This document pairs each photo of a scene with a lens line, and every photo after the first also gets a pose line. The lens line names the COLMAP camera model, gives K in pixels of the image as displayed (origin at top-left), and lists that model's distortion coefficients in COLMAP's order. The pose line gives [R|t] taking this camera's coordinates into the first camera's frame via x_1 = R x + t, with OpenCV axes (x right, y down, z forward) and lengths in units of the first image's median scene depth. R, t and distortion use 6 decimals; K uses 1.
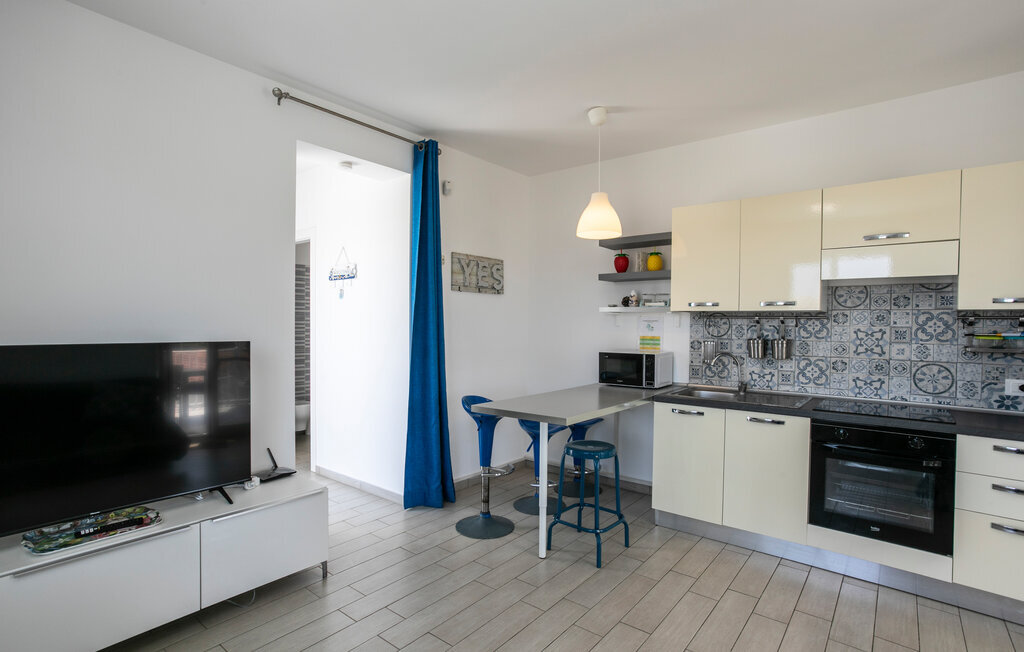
lens RADIAL K [[504.3, 0, 510.0], [0, 504.3, 333.8], [0, 0, 1]] dist [-0.000363, 0.000617]
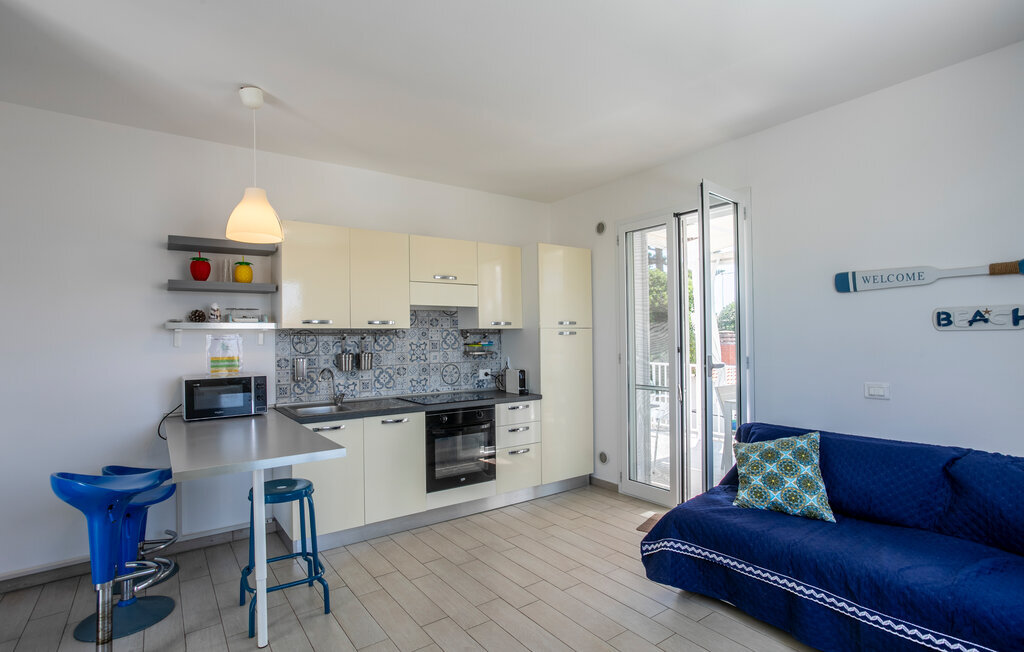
lens RADIAL K [[504.3, 0, 510.0], [0, 504.3, 333.8], [0, 0, 1]] dist [-0.000363, 0.000617]
pose [[0.295956, -0.004366, 0.955192, -0.495608], [0.038472, 0.999233, -0.007352, -0.012098], [-0.954427, 0.038924, 0.295897, 0.343600]]
